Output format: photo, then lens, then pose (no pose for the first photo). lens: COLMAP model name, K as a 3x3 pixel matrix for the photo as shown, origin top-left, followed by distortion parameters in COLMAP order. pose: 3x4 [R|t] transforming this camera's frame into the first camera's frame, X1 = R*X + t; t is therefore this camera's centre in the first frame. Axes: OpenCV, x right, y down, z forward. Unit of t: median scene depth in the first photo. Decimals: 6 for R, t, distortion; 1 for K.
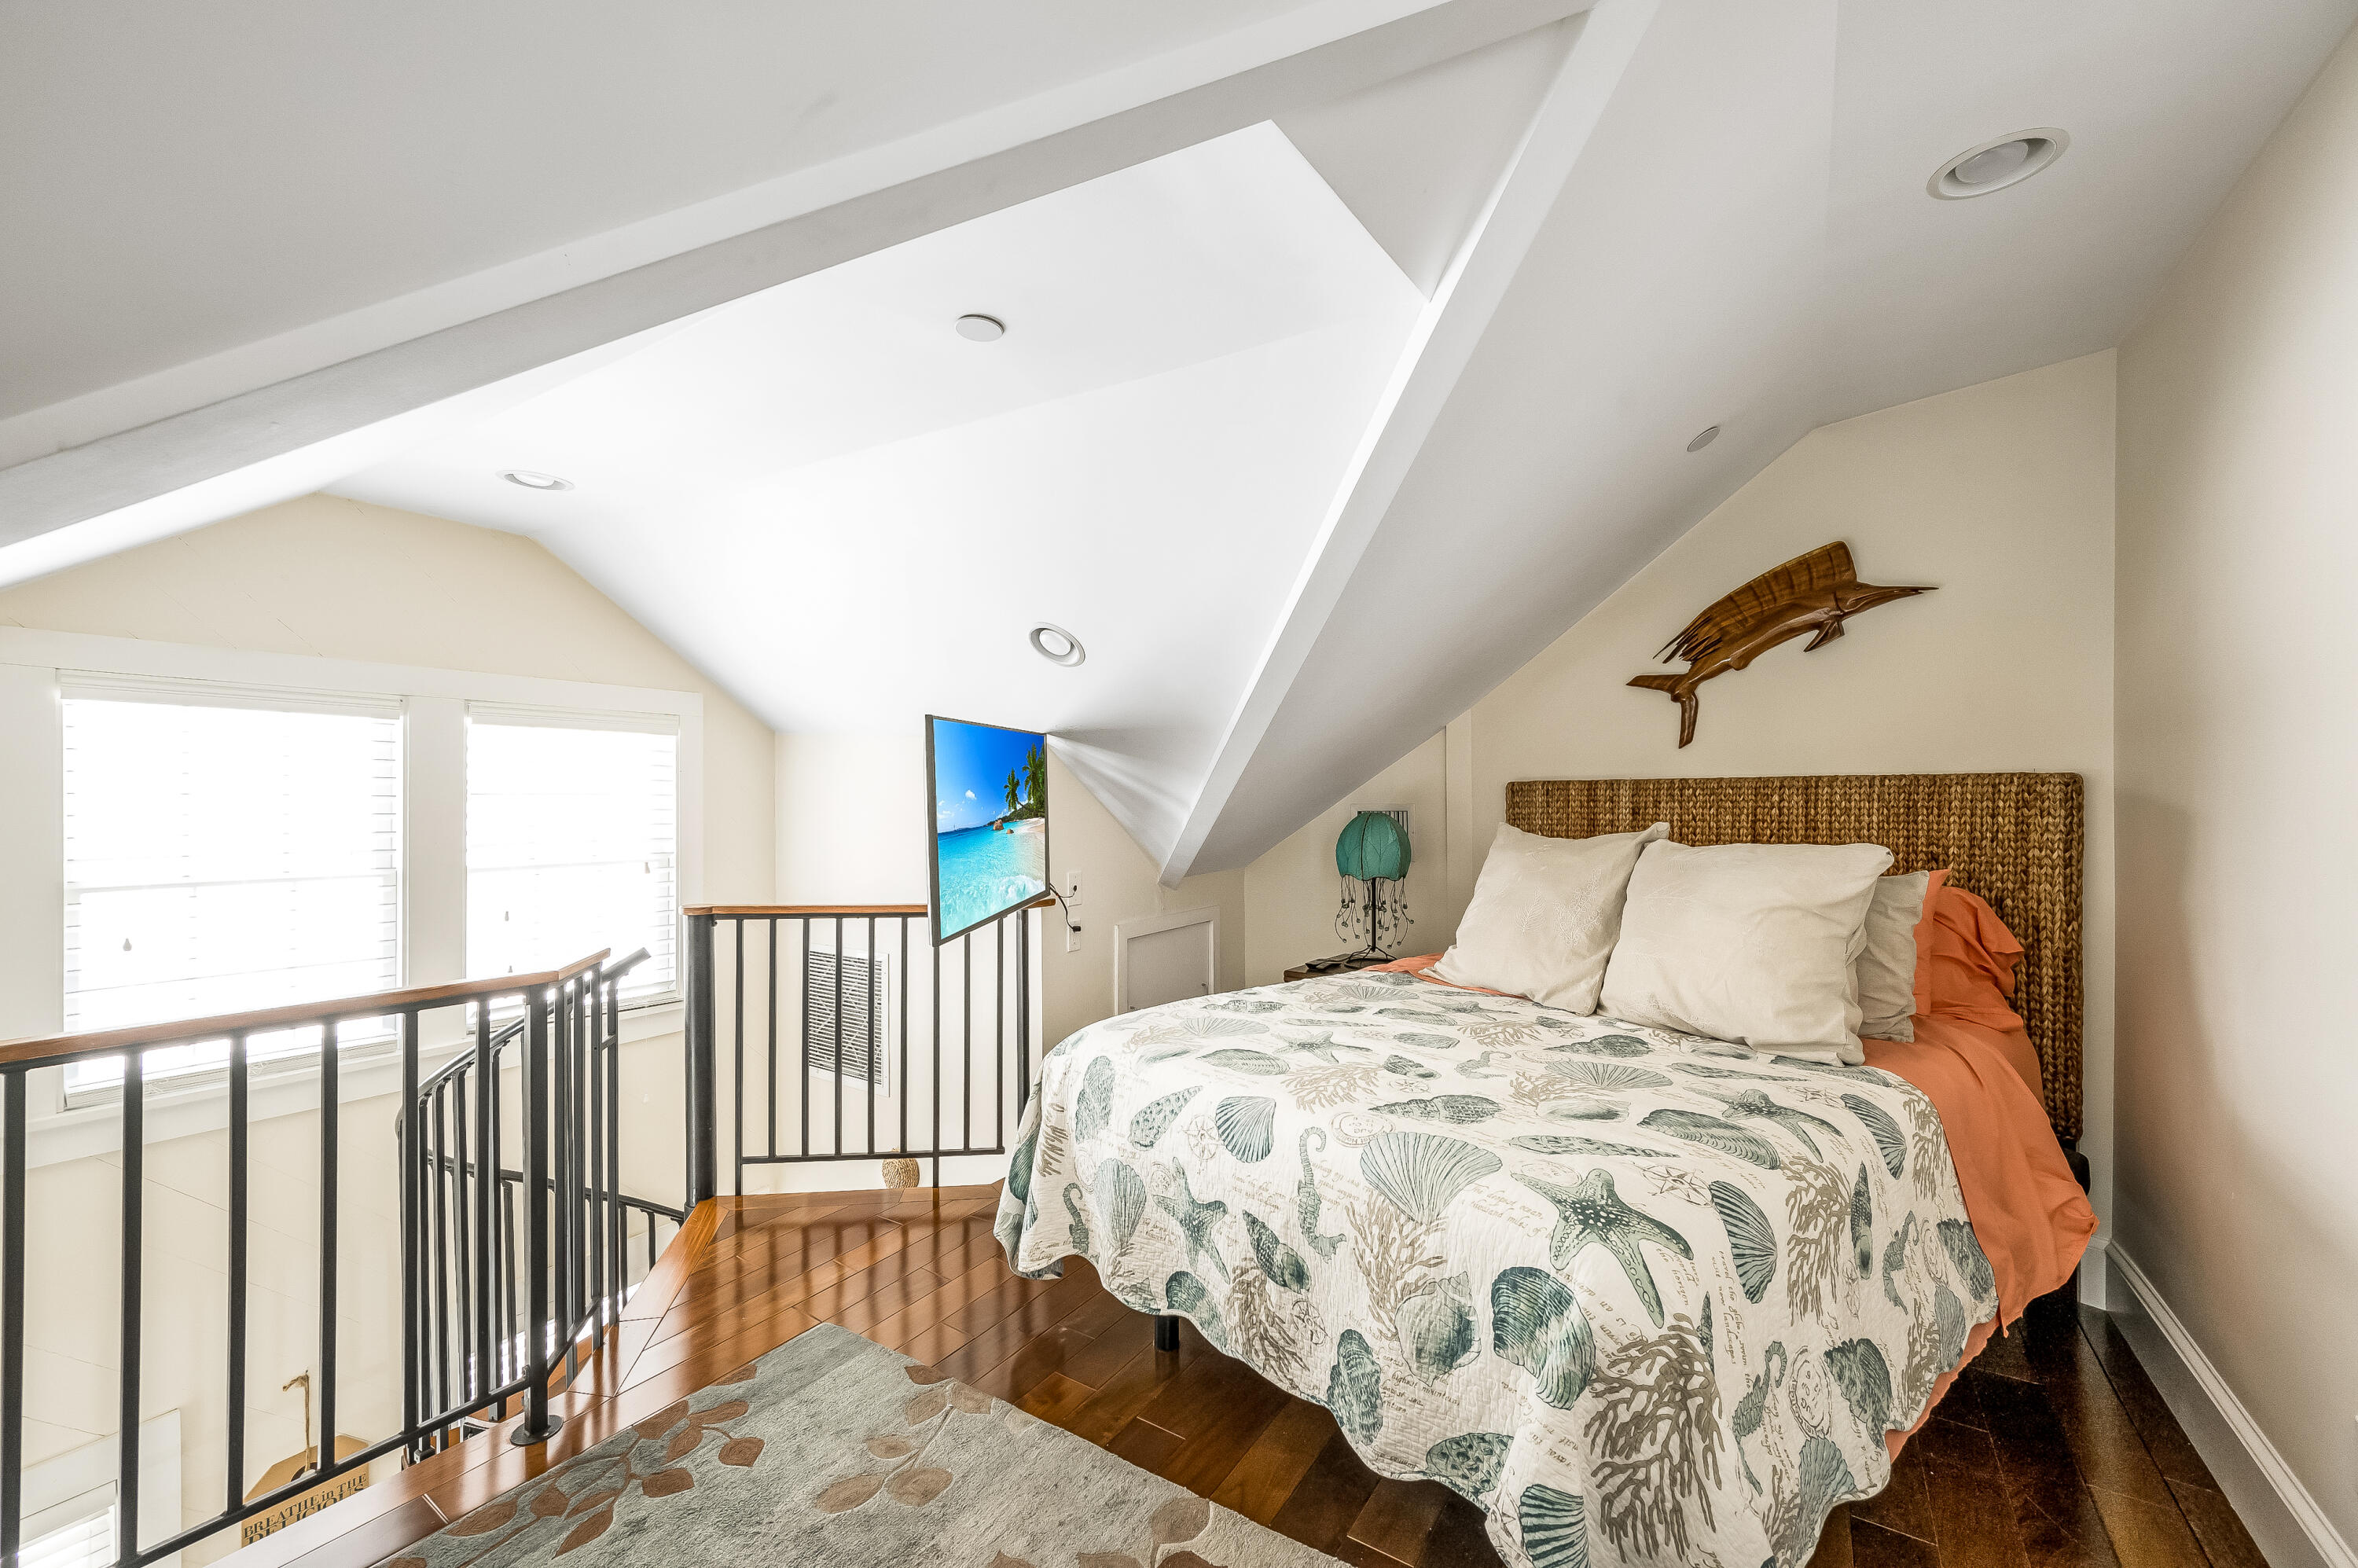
lens RADIAL K [[927.9, 0, 1173.8], [0, 927.9, 796.9], [0, 0, 1]] dist [-0.007130, -0.000406]
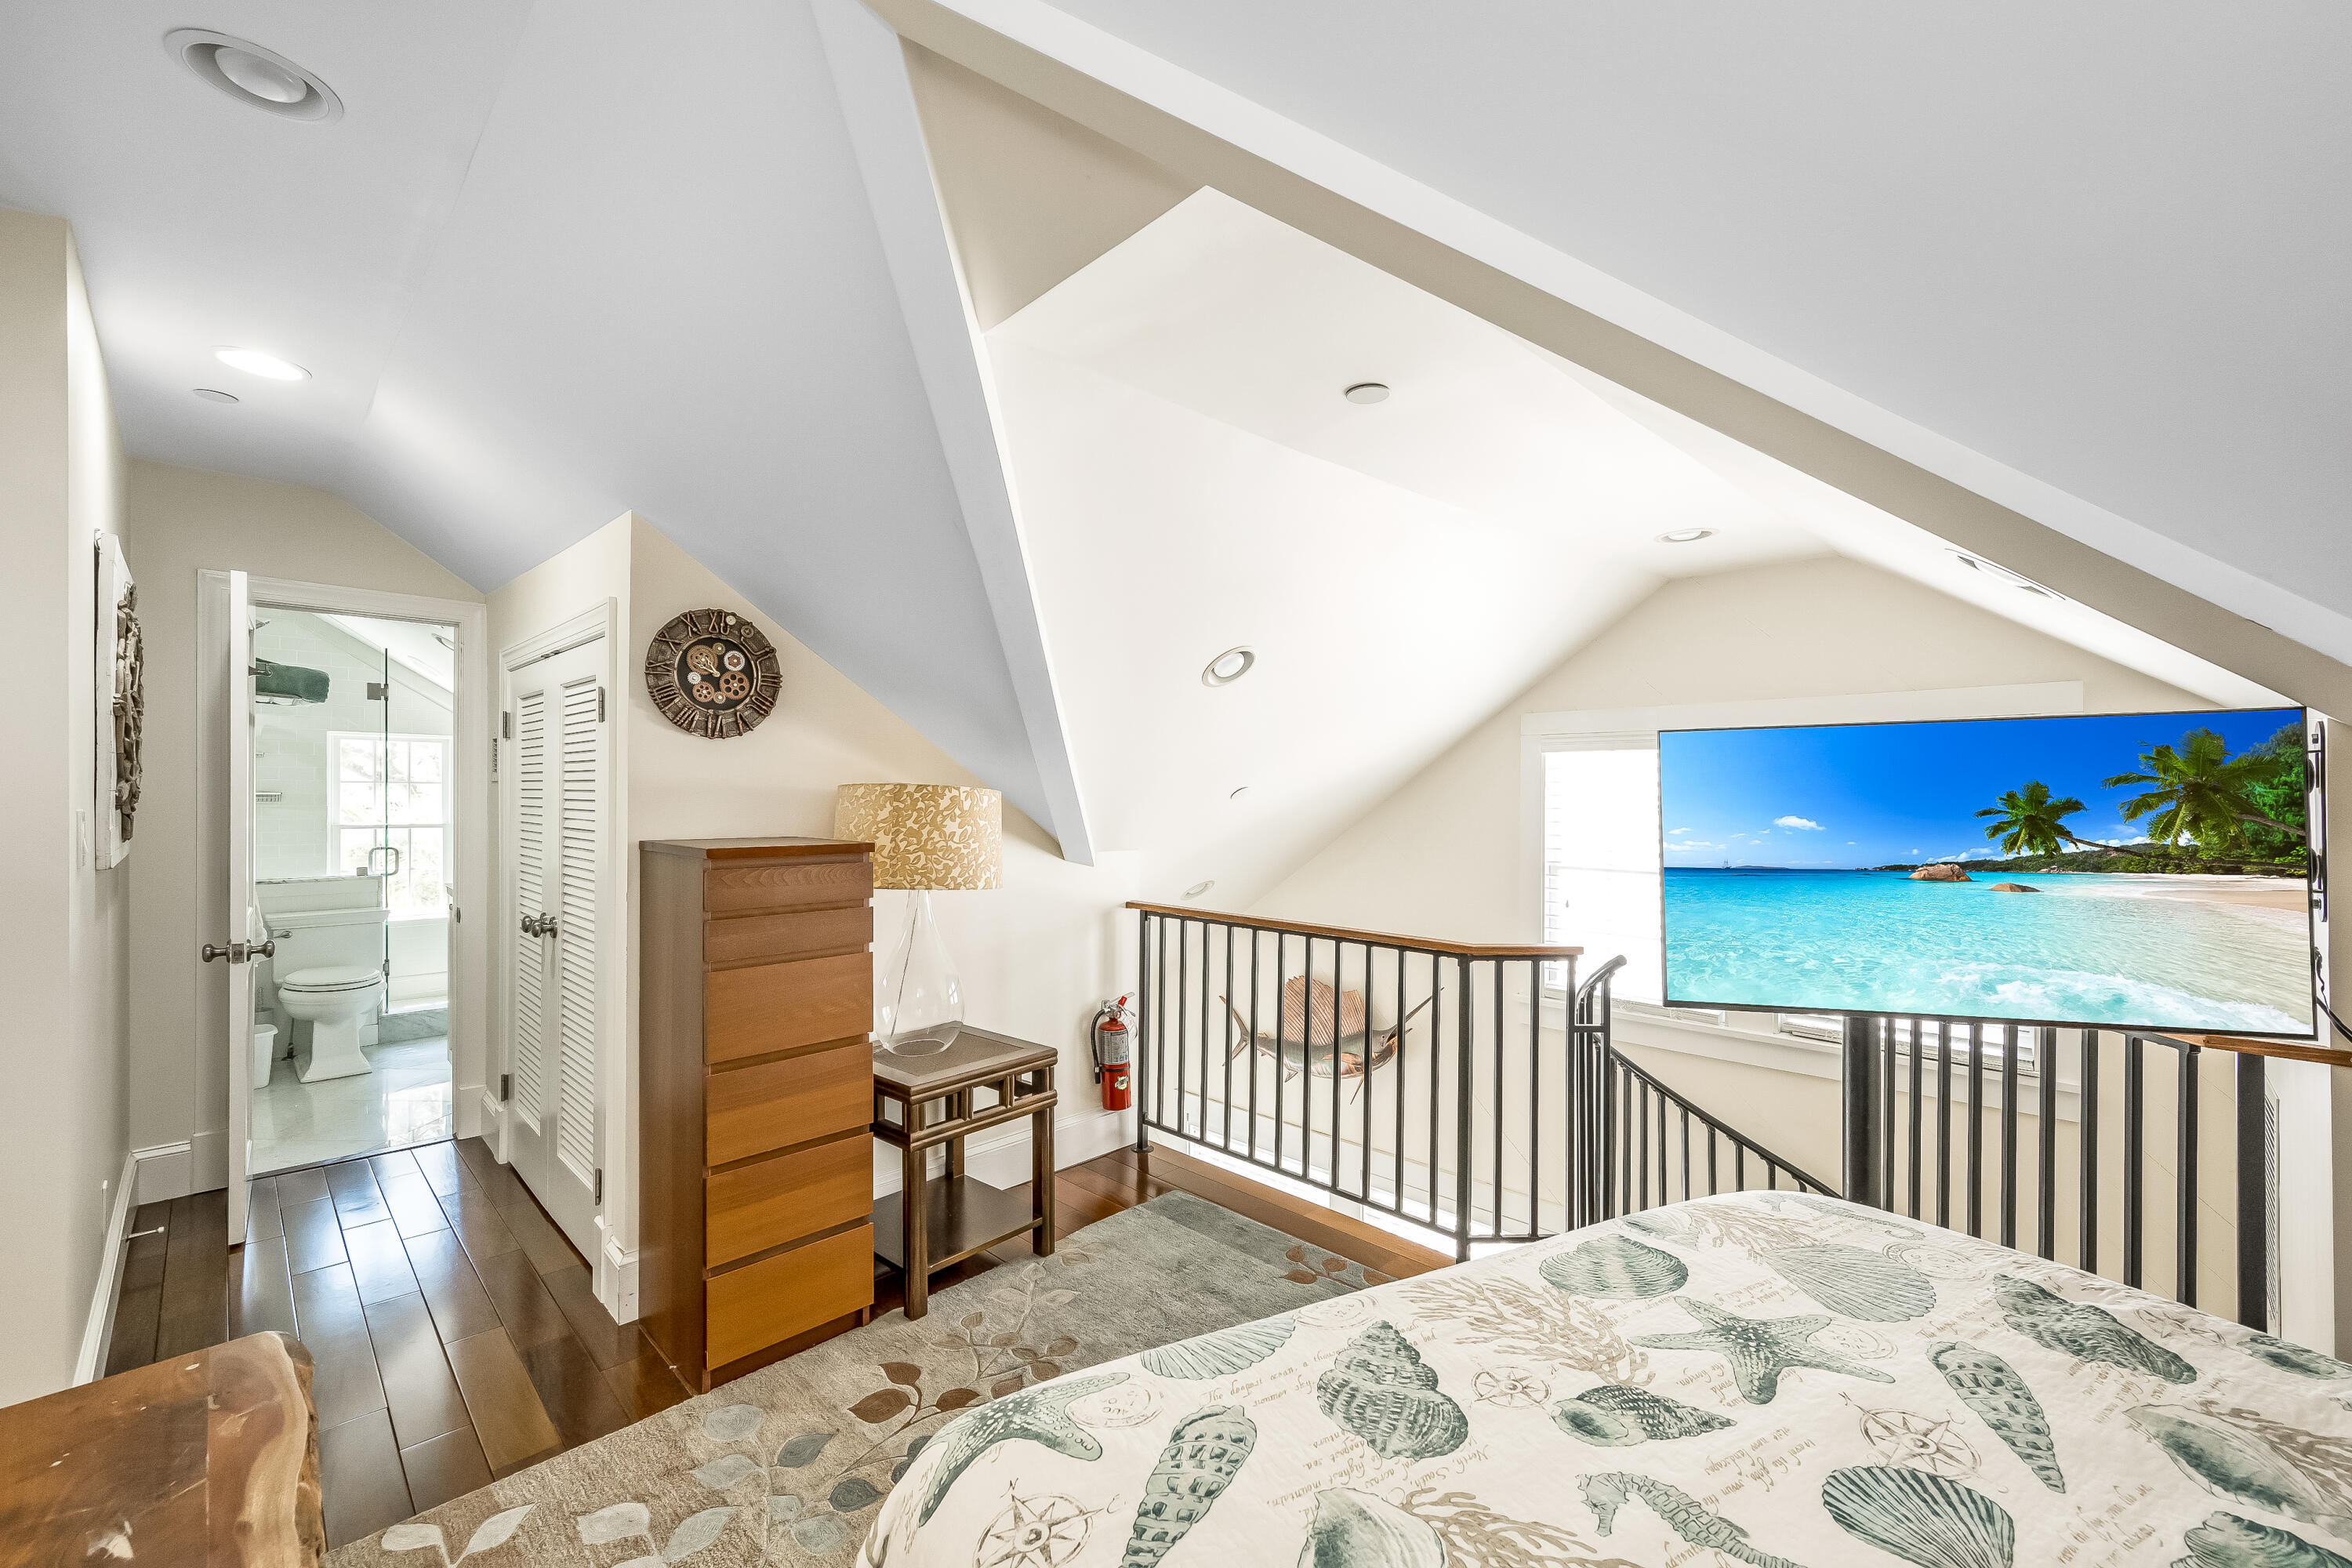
lens RADIAL K [[929.6, 0, 1160.3], [0, 929.6, 791.6], [0, 0, 1]] dist [-0.006102, 0.000513]
pose [[-0.228355, -0.005614, -0.973562, 0.700367], [0.005668, 0.999959, -0.007096, -0.031402], [0.973561, -0.007139, -0.228314, 0.775555]]
